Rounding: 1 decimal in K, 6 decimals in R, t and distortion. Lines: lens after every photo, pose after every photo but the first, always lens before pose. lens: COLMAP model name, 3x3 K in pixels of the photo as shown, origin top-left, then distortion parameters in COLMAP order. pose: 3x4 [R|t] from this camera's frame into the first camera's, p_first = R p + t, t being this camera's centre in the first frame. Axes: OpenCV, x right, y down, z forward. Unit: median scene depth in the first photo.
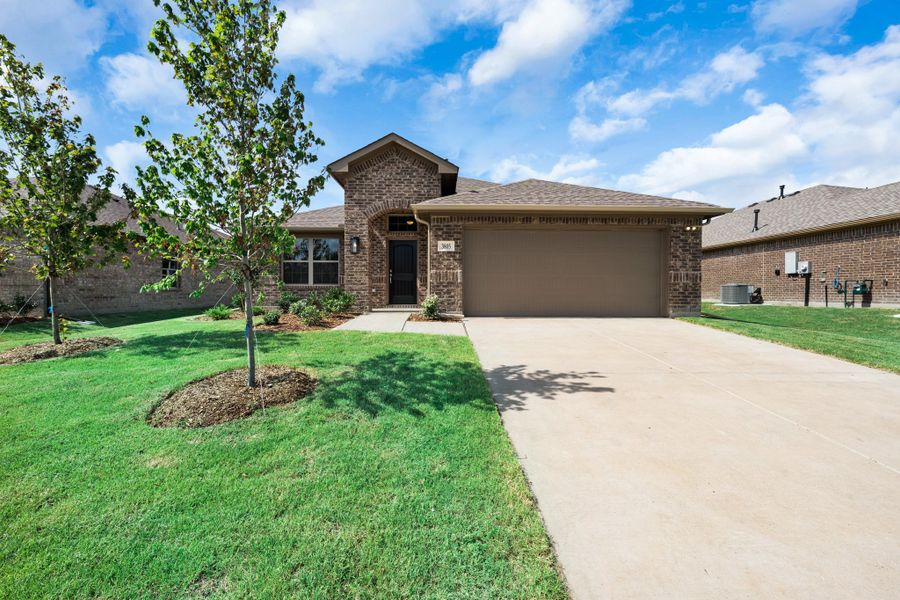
lens RADIAL K [[309.4, 0, 448.6], [0, 309.4, 297.9], [0, 0, 1]] dist [0.000443, 0.000029]
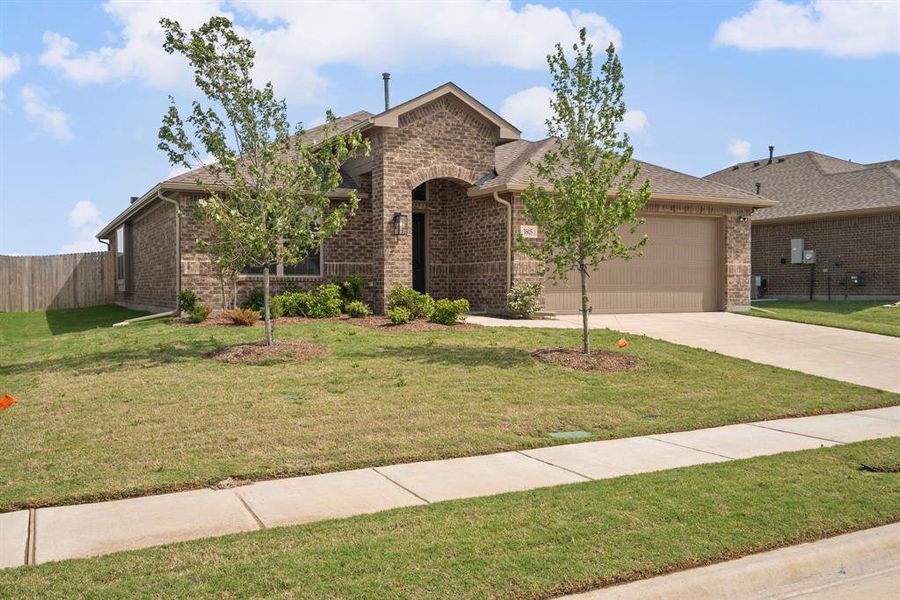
lens RADIAL K [[641.1, 0, 450.0], [0, 641.1, 300.0], [0, 0, 1]] dist [0.029579, 0.000102]
pose [[0.921608, -0.013570, 0.387885, -0.781120], [0.012712, 0.999908, 0.004777, 0.007194], [-0.387914, 0.000528, 0.921695, -0.469639]]
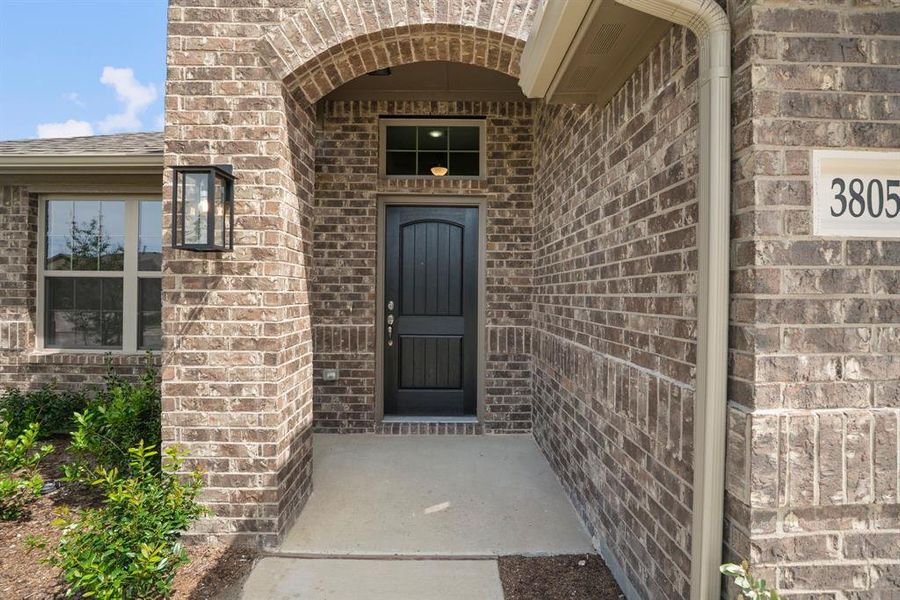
lens RADIAL K [[426.4, 0, 449.0], [0, 426.4, 294.2], [0, 0, 1]] dist [-0.027662, 0.000612]
pose [[0.998877, 0.009860, -0.046339, -0.139625], [-0.011271, 0.999478, -0.030285, -0.109438], [0.046016, 0.030774, 0.998467, 0.738123]]
